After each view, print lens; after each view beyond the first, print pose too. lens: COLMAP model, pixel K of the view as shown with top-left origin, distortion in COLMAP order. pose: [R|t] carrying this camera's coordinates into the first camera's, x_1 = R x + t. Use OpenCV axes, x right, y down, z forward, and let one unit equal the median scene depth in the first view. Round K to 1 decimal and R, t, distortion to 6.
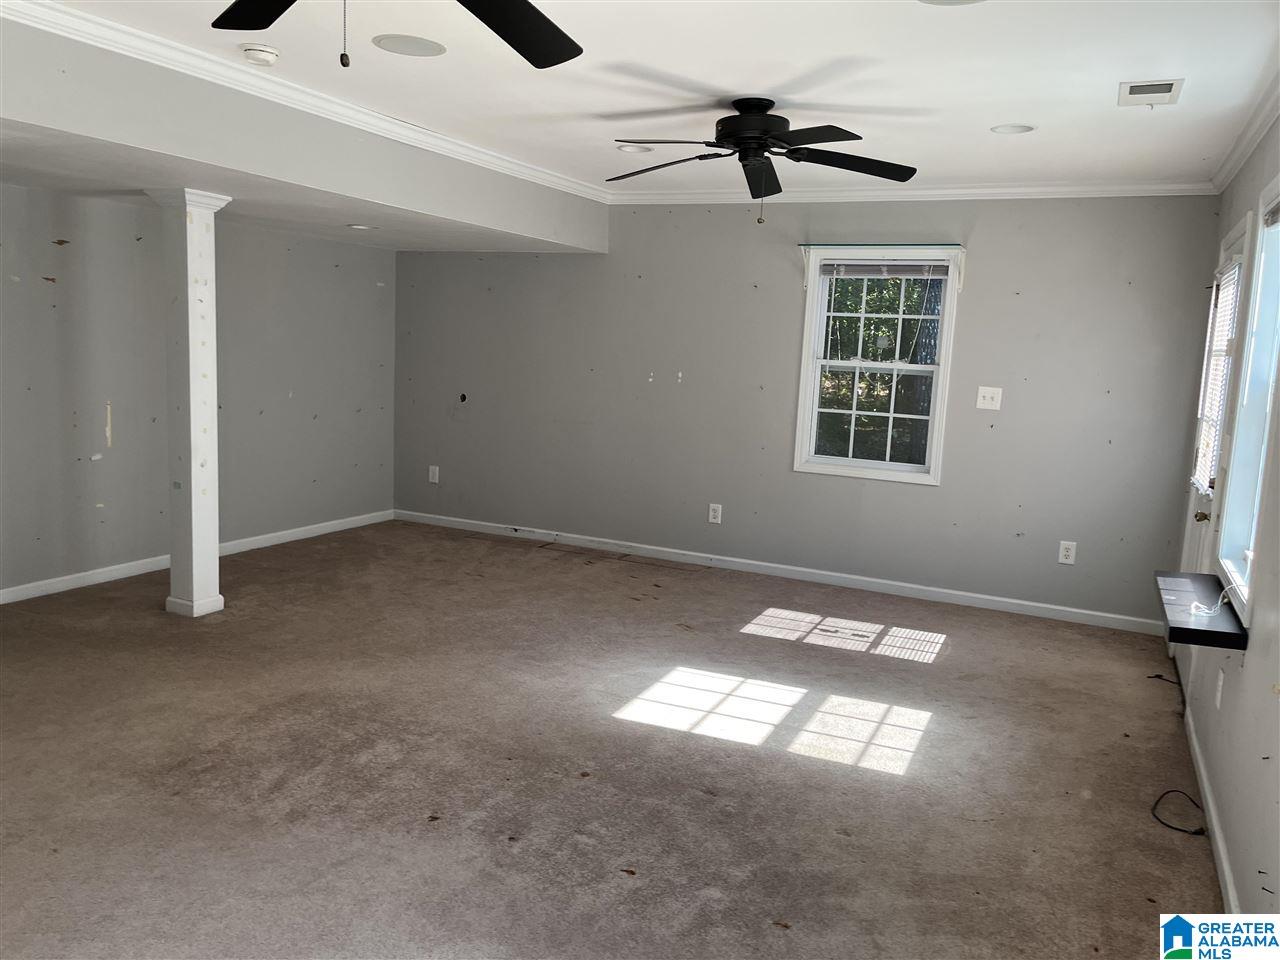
lens RADIAL K [[971.5, 0, 639.4], [0, 971.5, 474.2], [0, 0, 1]] dist [0.075423, -0.089105]
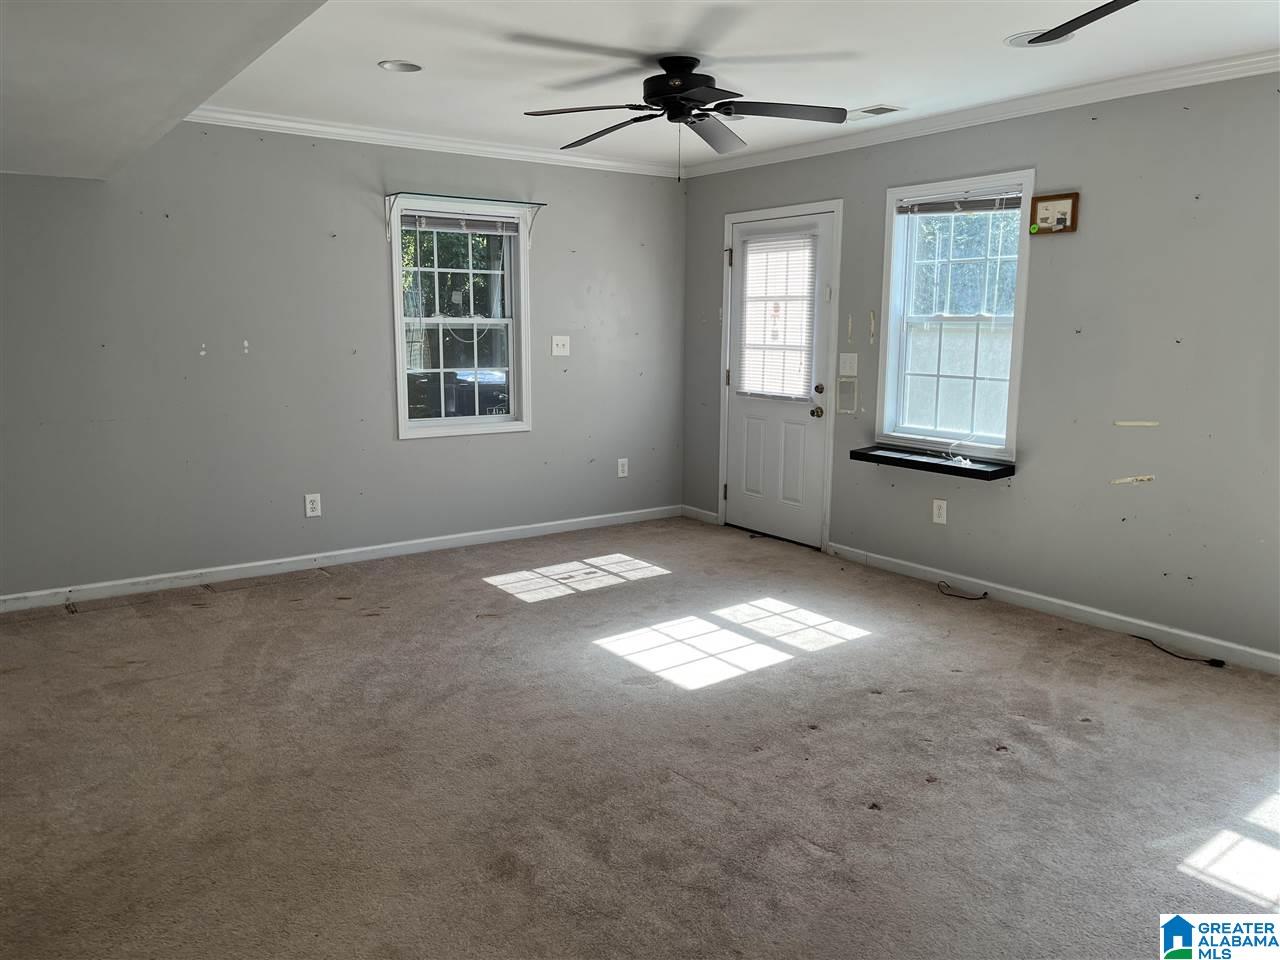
lens RADIAL K [[971.5, 0, 638.6], [0, 971.5, 481.8], [0, 0, 1]] dist [0.075423, -0.089105]
pose [[0.483838, -0.191718, 0.853900, -0.634273], [0.135033, 0.980380, 0.143602, -0.079203], [-0.864677, 0.045824, 0.500233, 0.403315]]
